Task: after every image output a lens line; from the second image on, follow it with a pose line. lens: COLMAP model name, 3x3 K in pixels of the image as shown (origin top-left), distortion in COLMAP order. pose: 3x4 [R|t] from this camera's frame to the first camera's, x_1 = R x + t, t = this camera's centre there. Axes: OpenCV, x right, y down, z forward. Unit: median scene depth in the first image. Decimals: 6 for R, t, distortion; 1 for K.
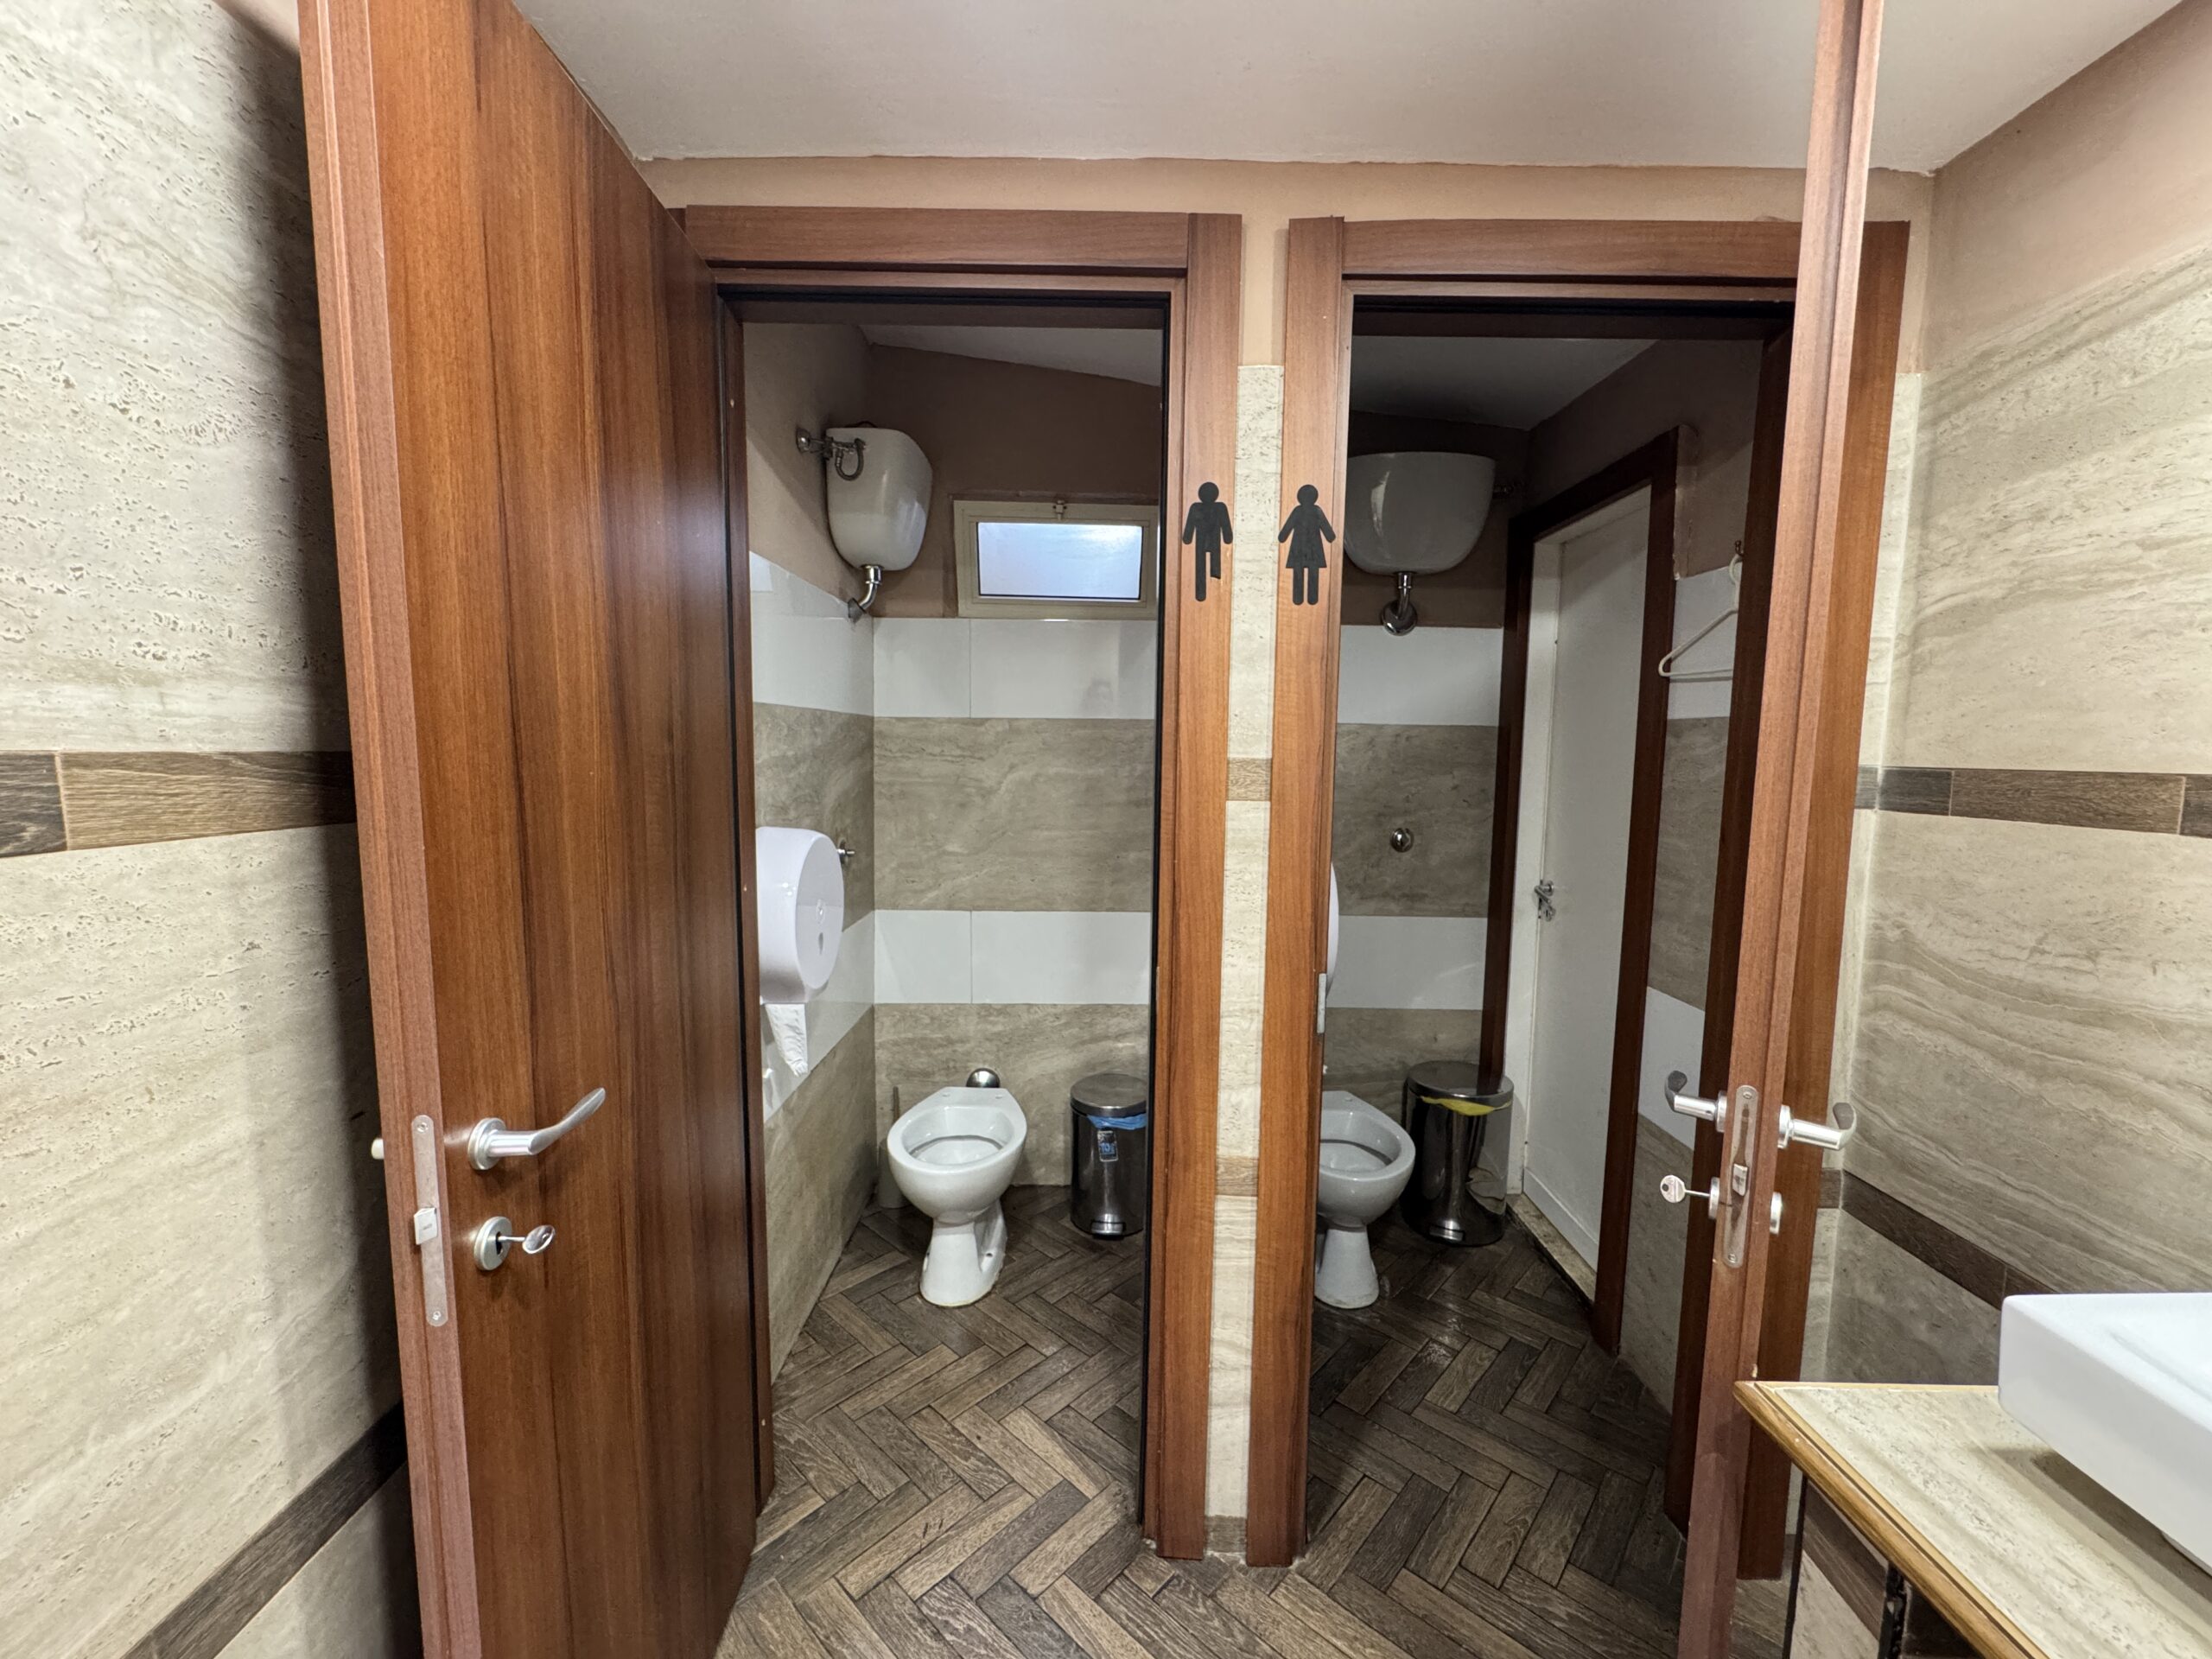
lens RADIAL K [[876.4, 0, 1122.4], [0, 876.4, 831.2], [0, 0, 1]] dist [-0.002710, 0.000177]
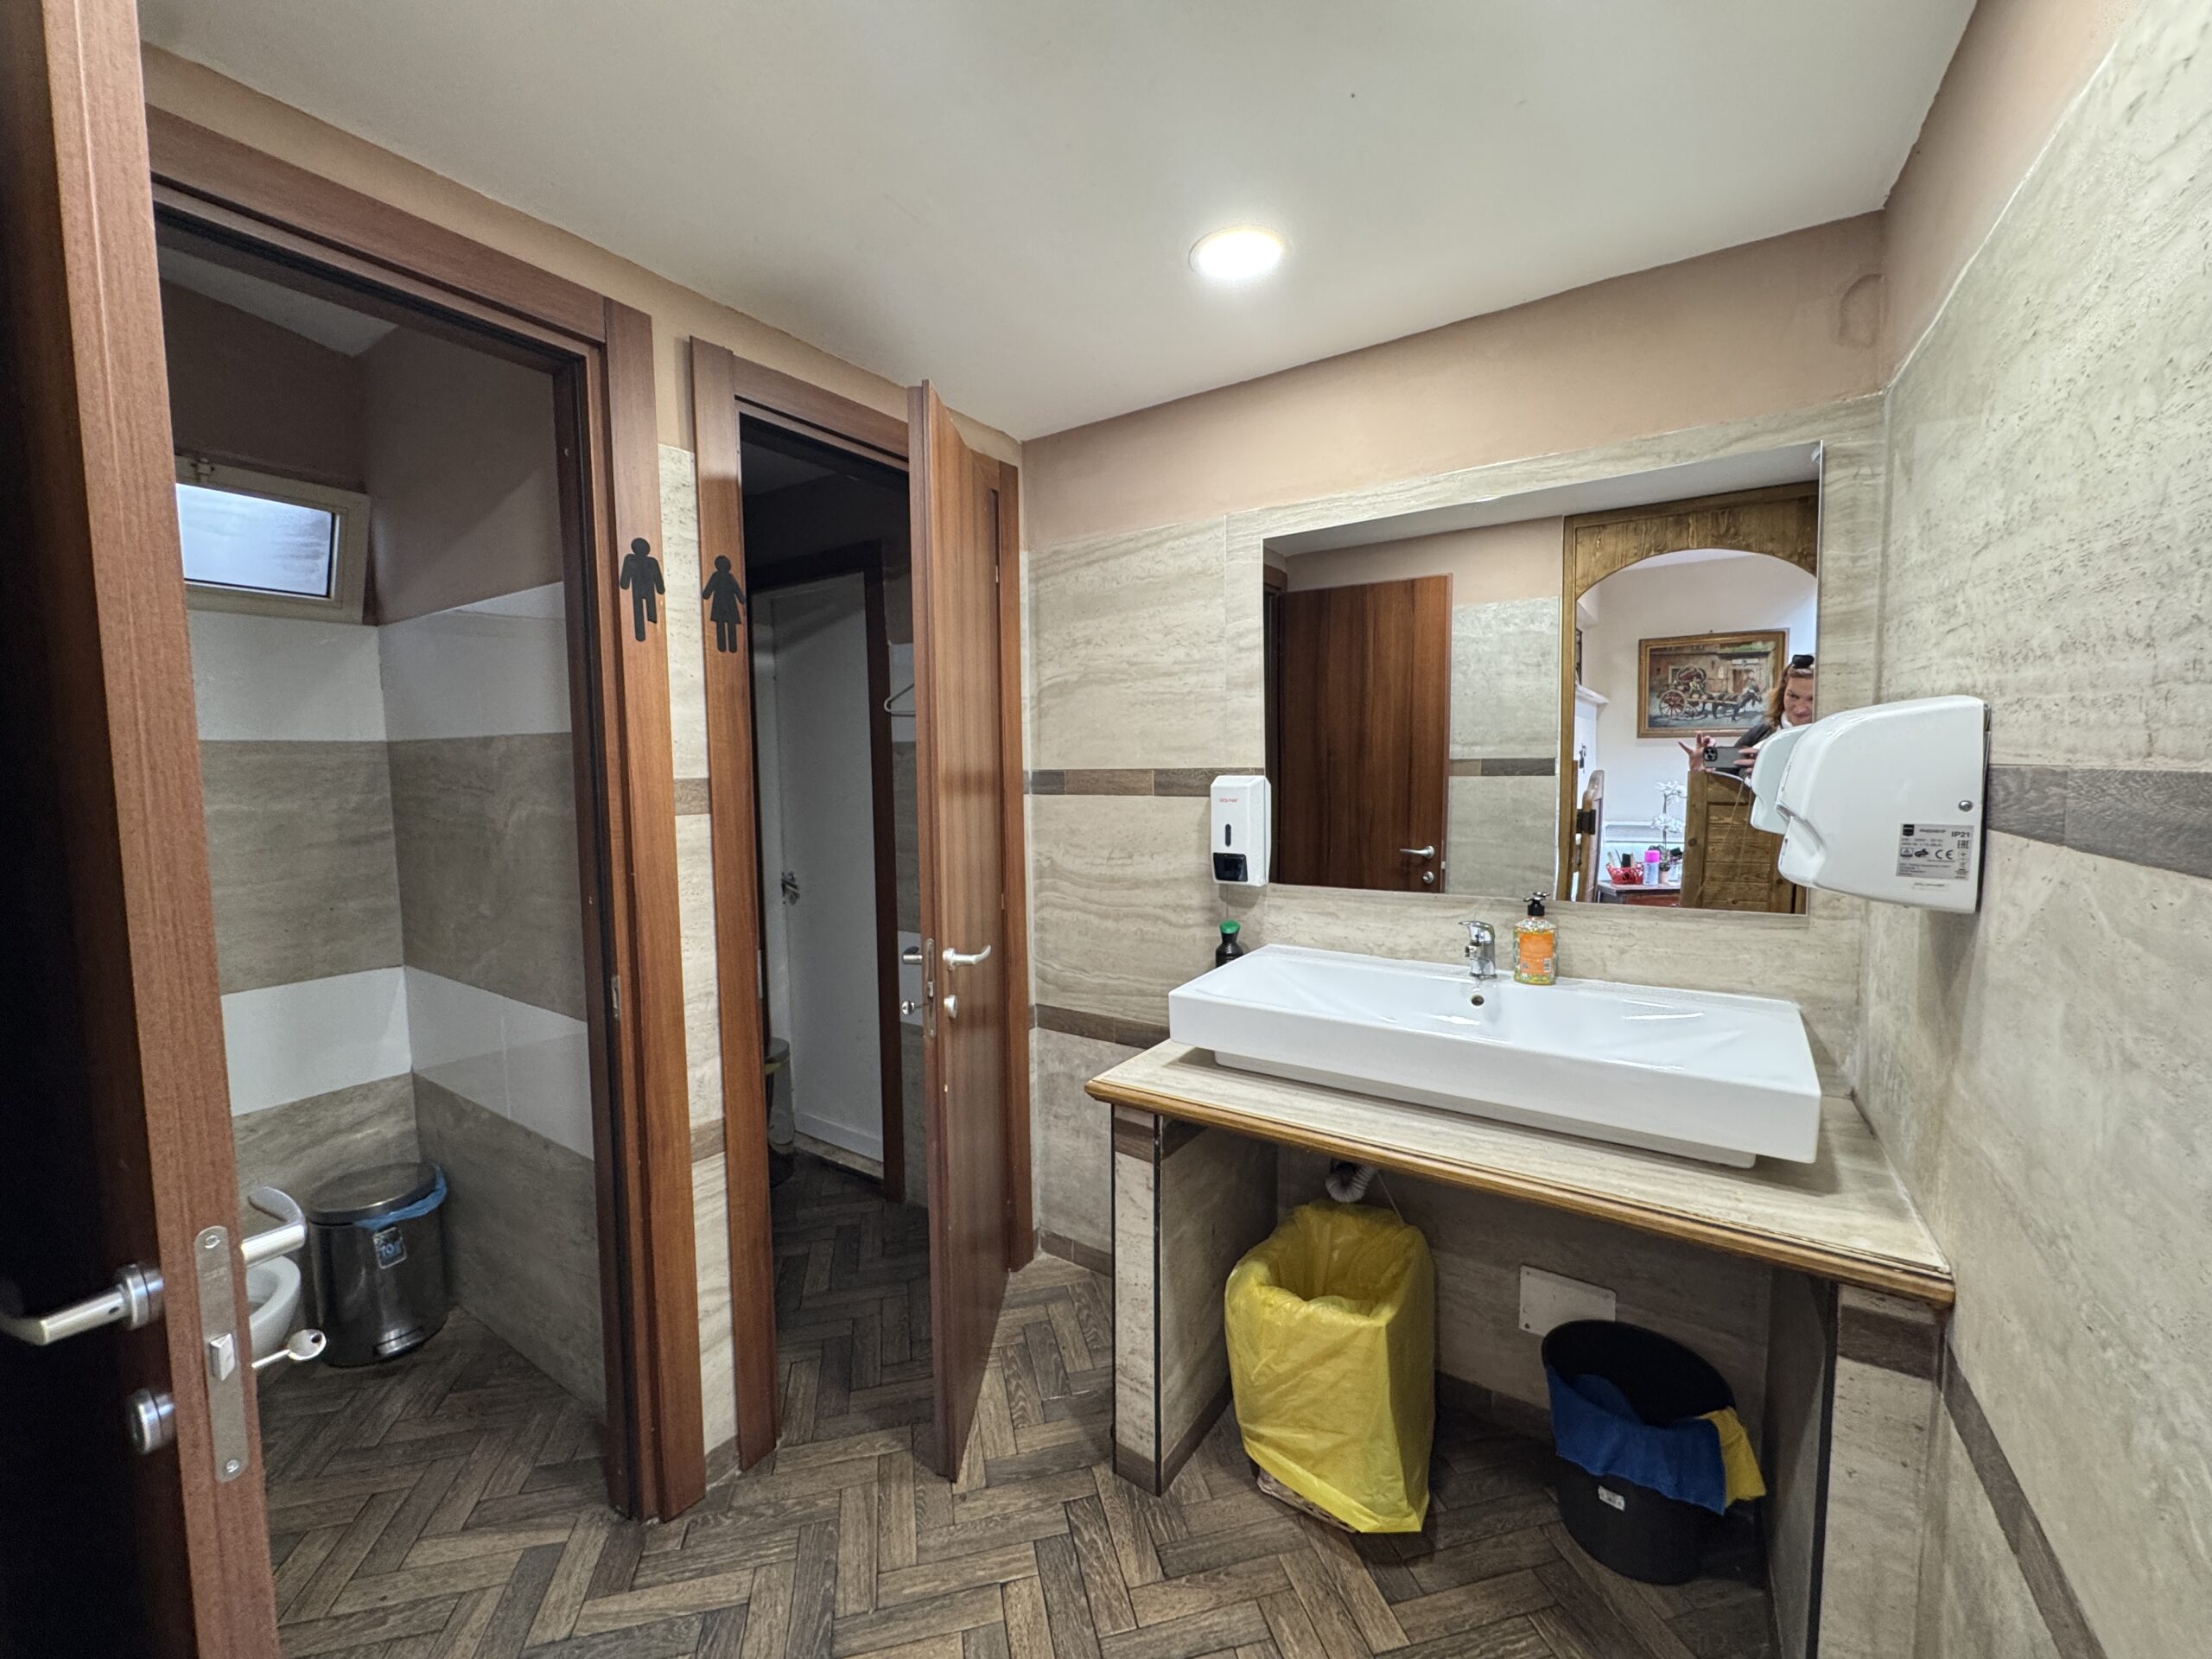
lens RADIAL K [[876.4, 0, 1092.7], [0, 876.4, 830.2], [0, 0, 1]] dist [-0.002710, 0.000177]
pose [[0.567779, -0.084834, 0.818798, -0.518177], [0.100311, 0.994393, 0.033468, 0.000559], [-0.817046, 0.063132, 0.573105, -0.106715]]
